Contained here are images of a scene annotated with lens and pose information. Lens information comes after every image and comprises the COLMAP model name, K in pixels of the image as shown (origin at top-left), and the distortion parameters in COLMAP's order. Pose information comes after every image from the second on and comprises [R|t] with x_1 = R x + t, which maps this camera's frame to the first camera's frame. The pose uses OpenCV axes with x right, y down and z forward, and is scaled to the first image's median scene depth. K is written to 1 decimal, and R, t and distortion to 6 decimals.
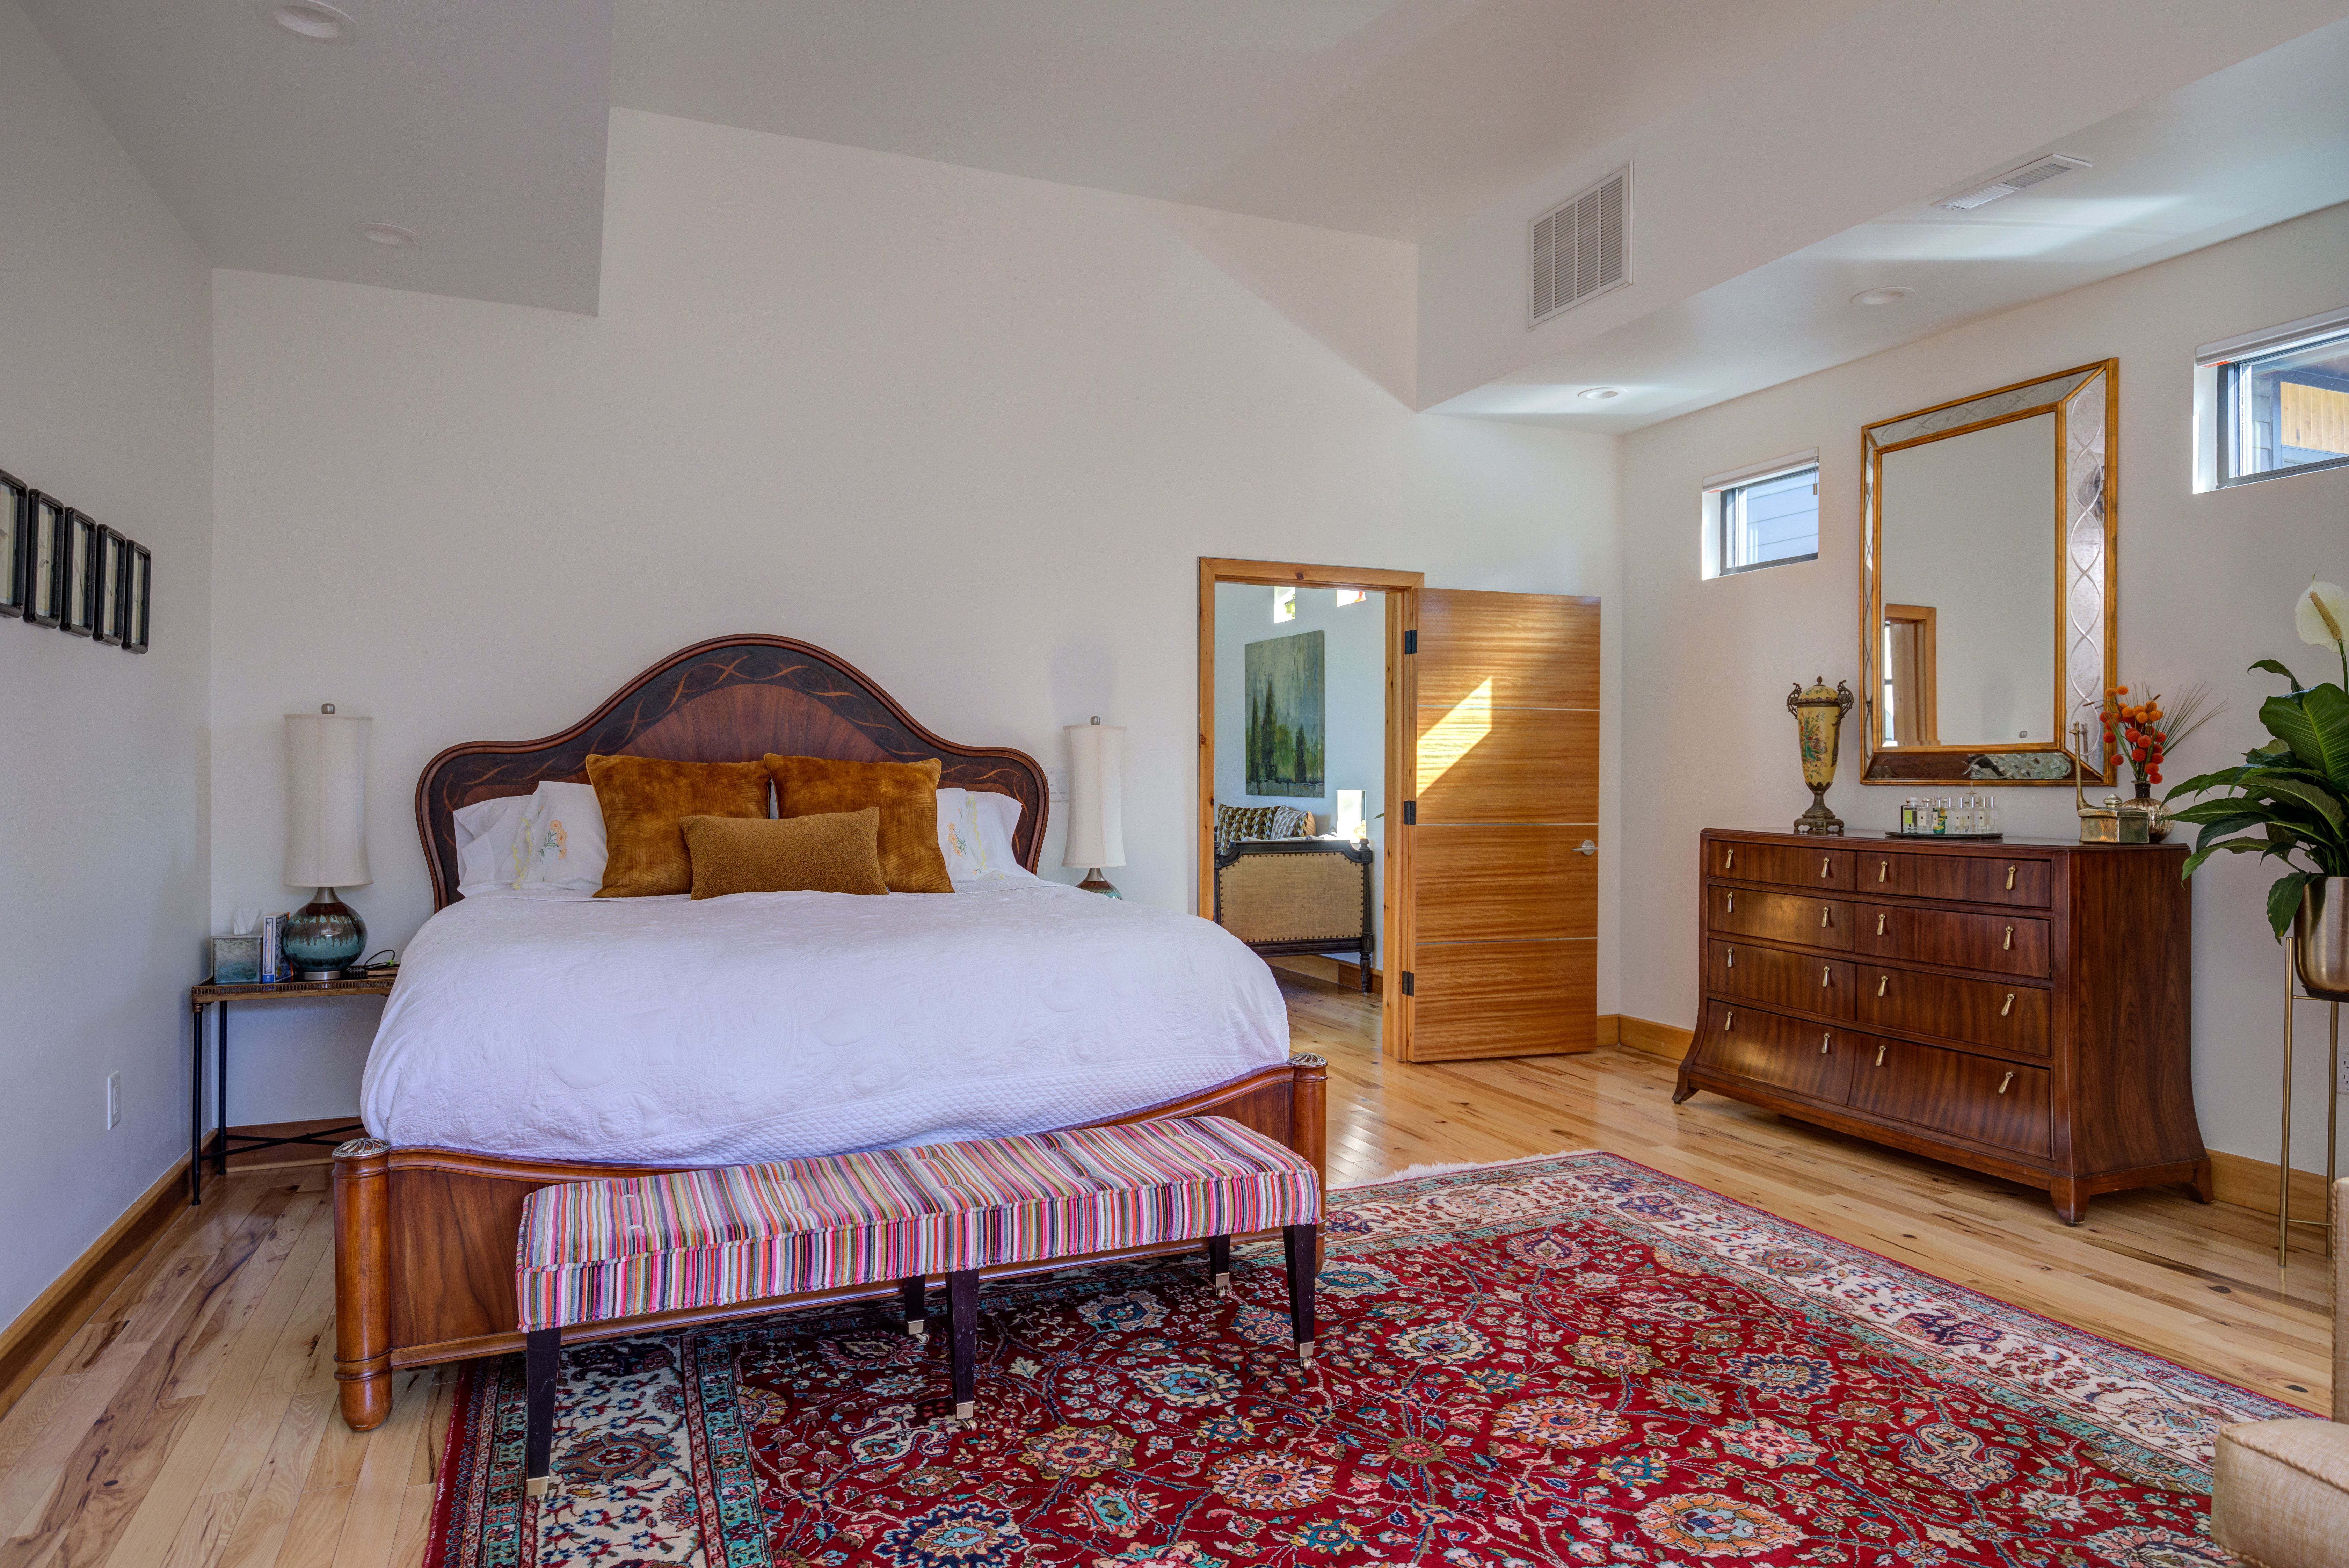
lens RADIAL K [[1449.1, 0, 1174.8], [0, 1449.1, 775.3], [0, 0, 1]] dist [-0.003142, -0.002135]
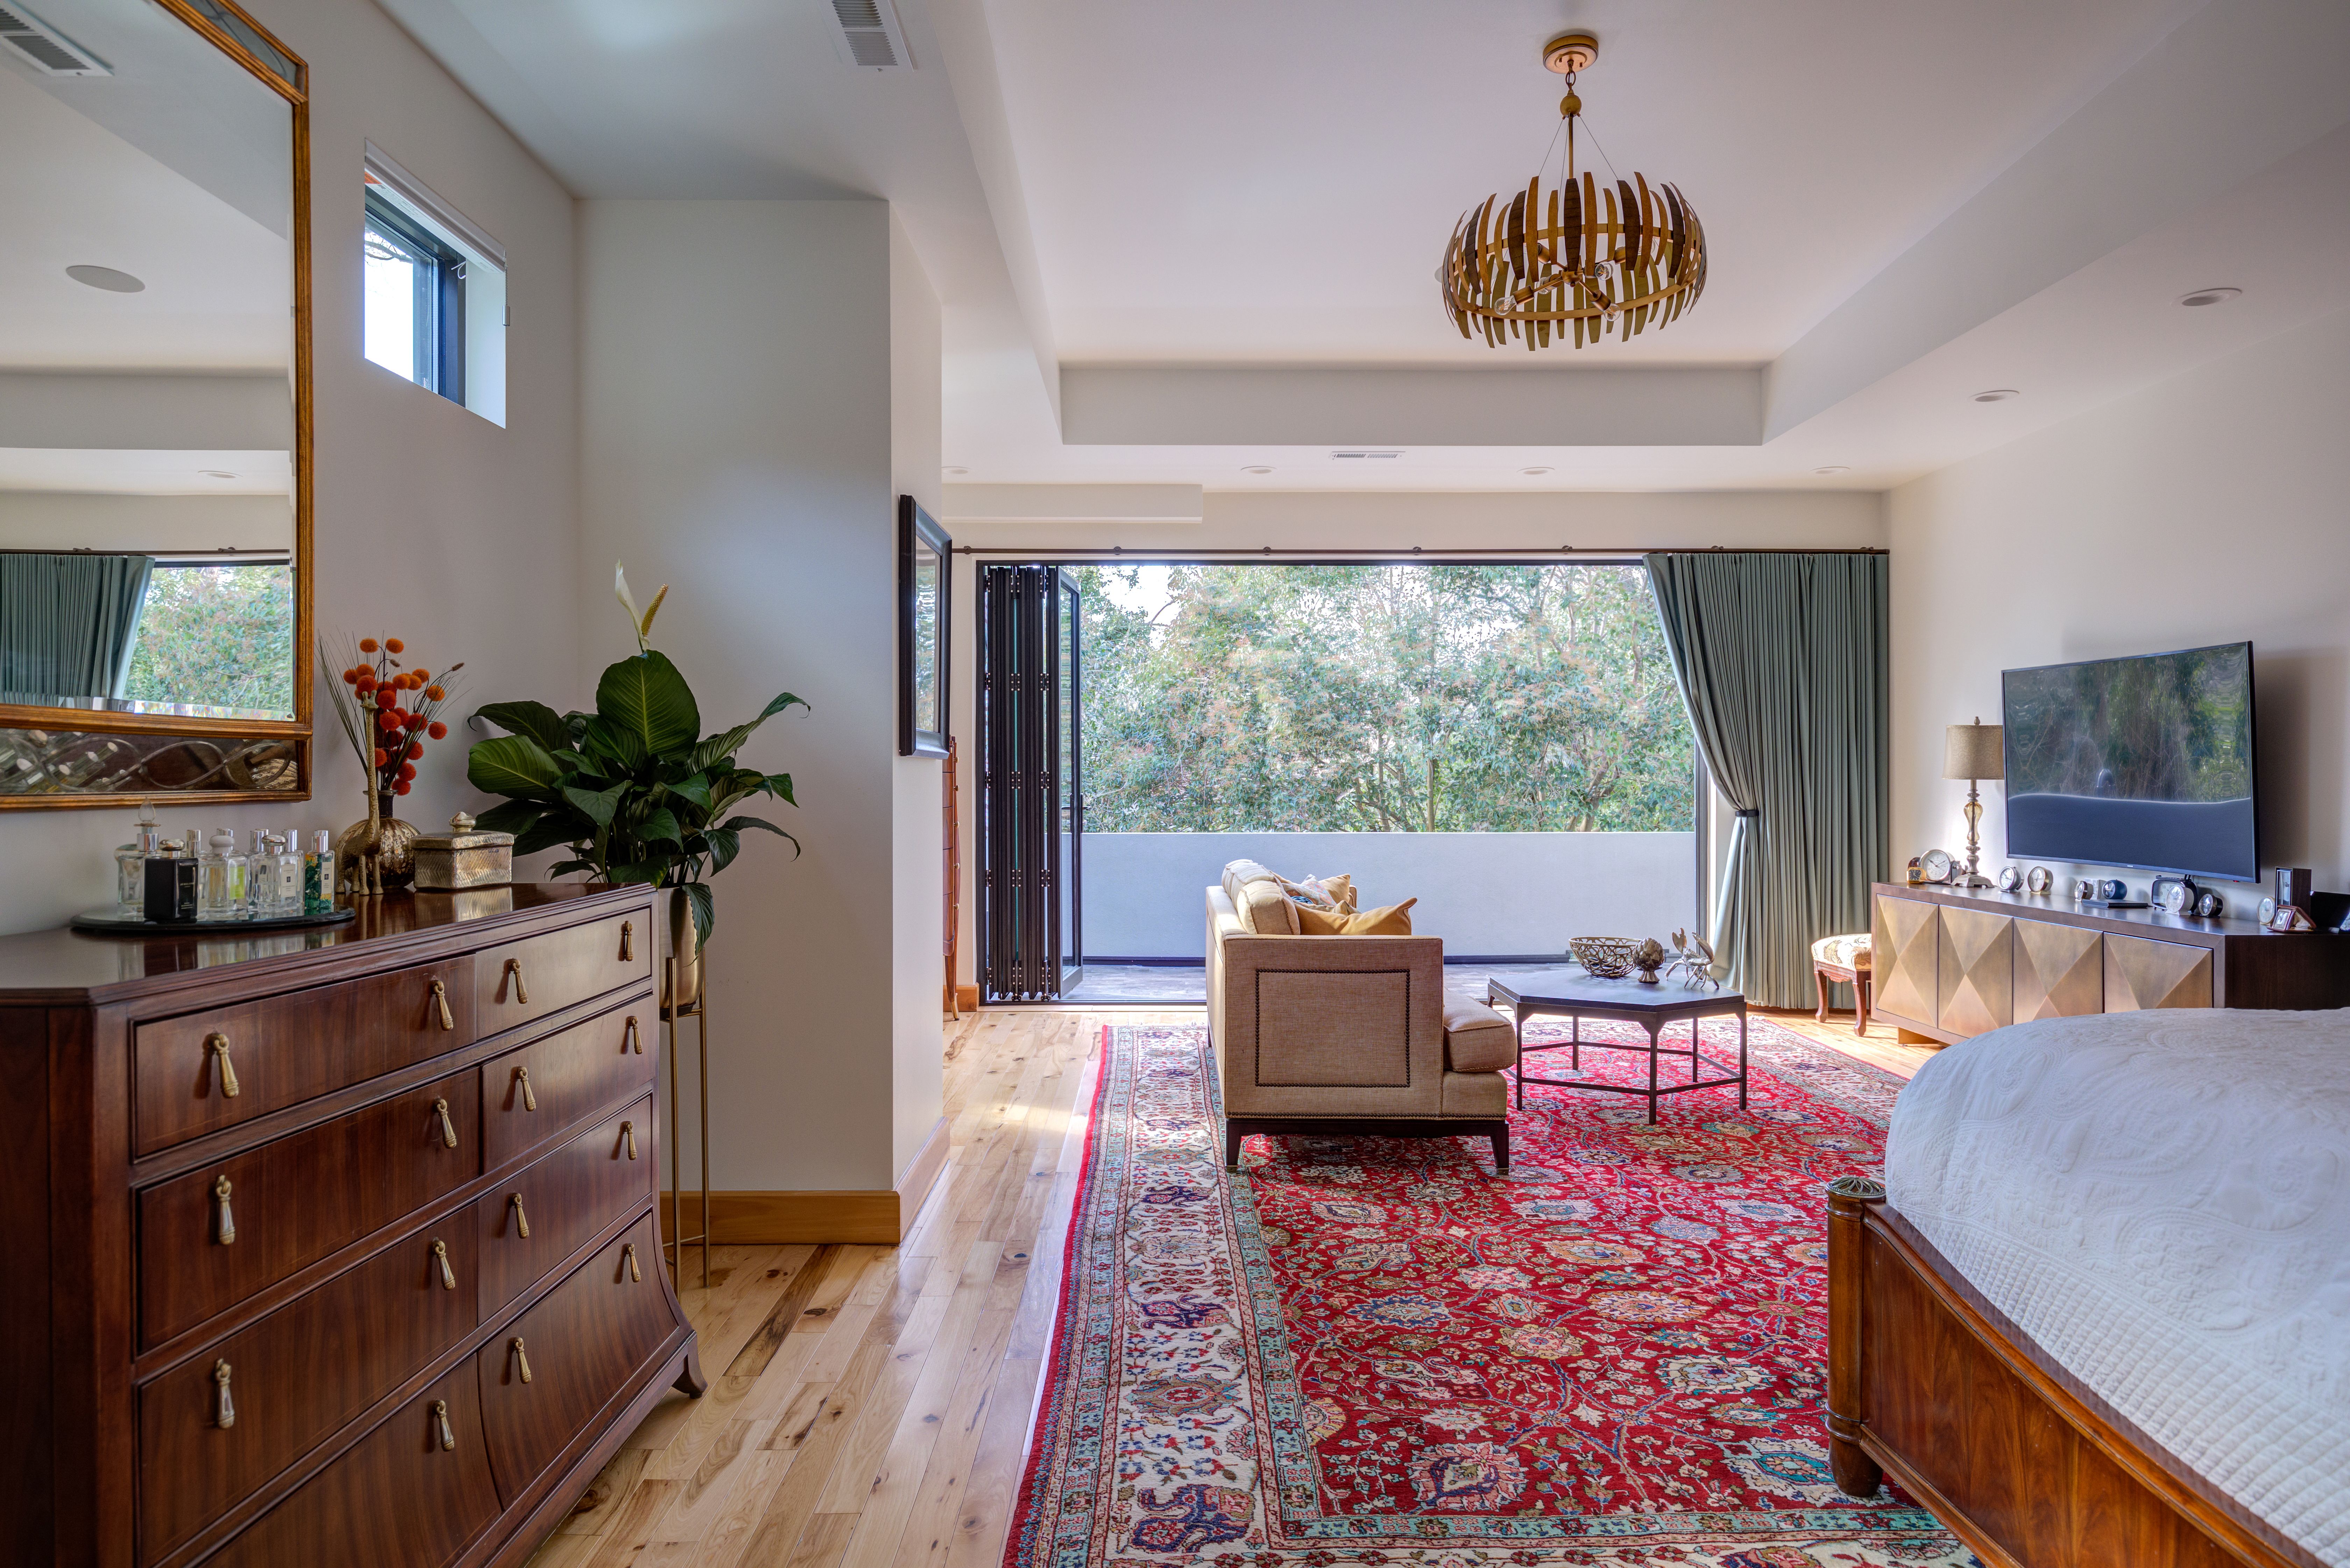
lens RADIAL K [[1449.5, 0, 1176.5], [0, 1449.5, 770.7], [0, 0, 1]] dist [-0.003142, -0.002135]
pose [[-0.924377, 0.001387, 0.381479, 0.143205], [0.000106, 0.999994, -0.003379, -0.003444], [-0.381481, -0.003083, -0.924371, 1.986298]]
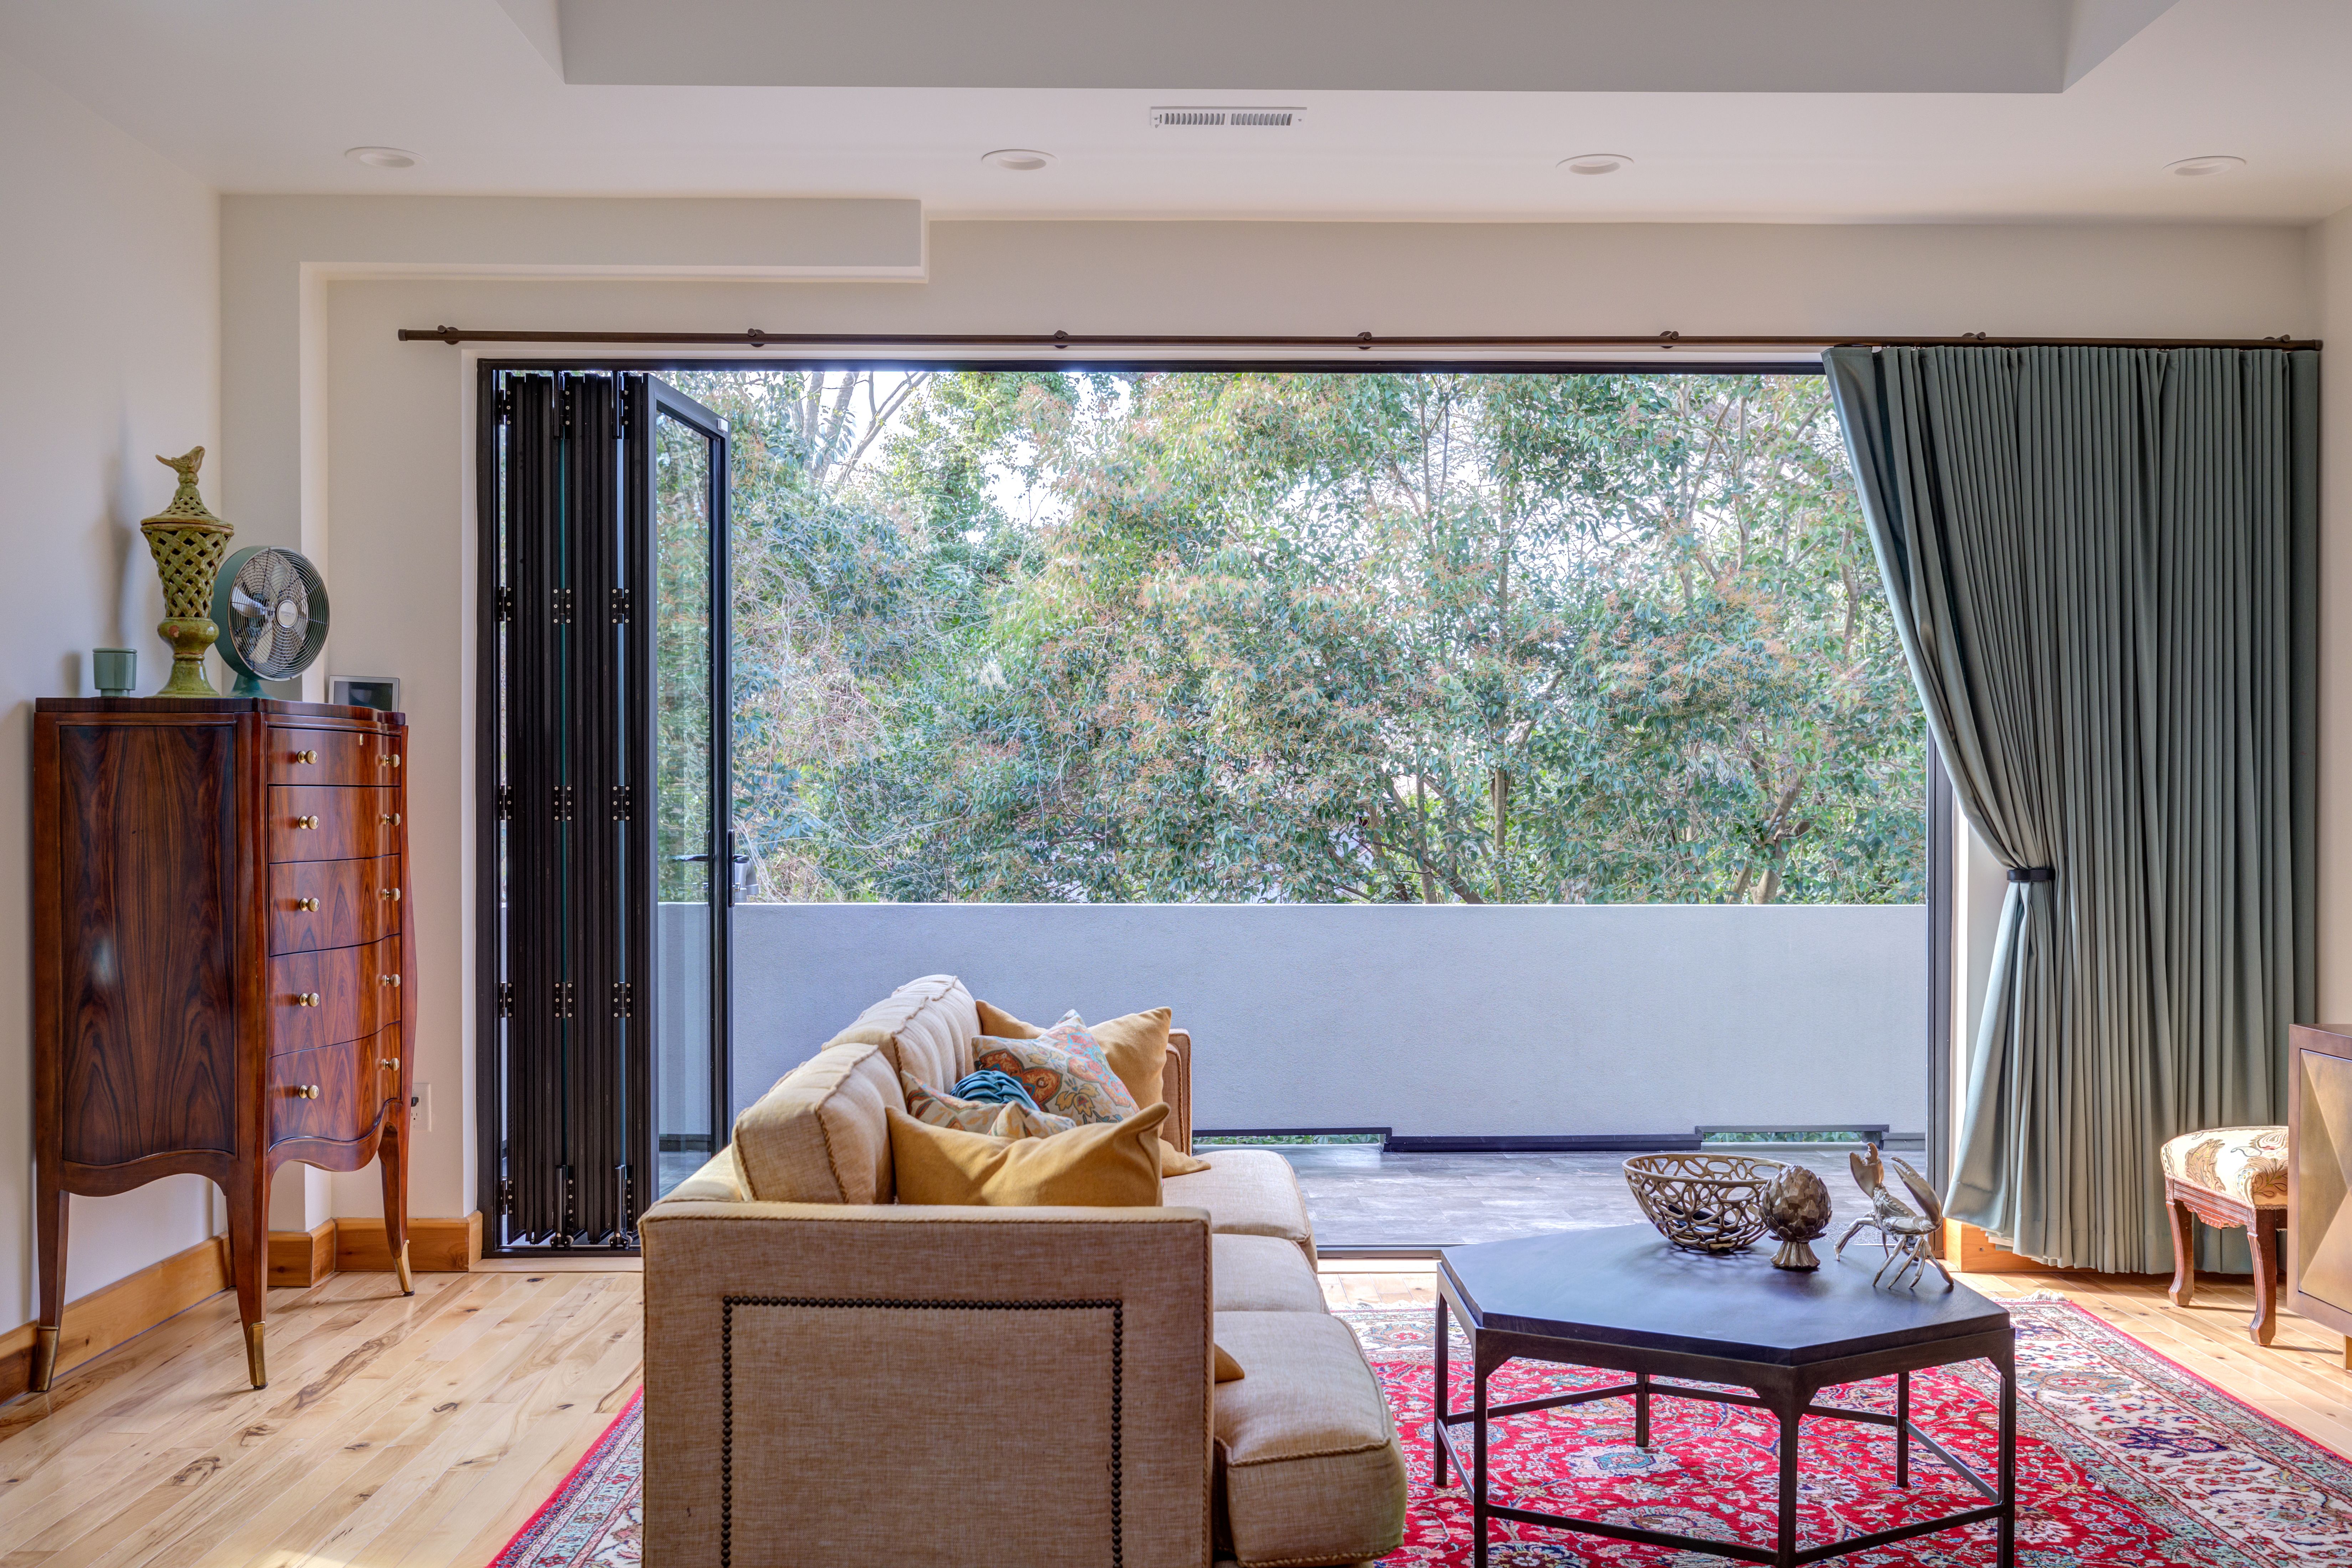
lens RADIAL K [[2245.1, 0, 1174.9], [0, 2245.1, 791.4], [0, 0, 1]] dist [-0.000288, 0.000000]
pose [[-0.925388, -0.002485, 0.379012, 0.137391], [-0.003672, 0.999990, -0.002409, -0.002731], [-0.379003, -0.003621, -0.925388, 1.381155]]
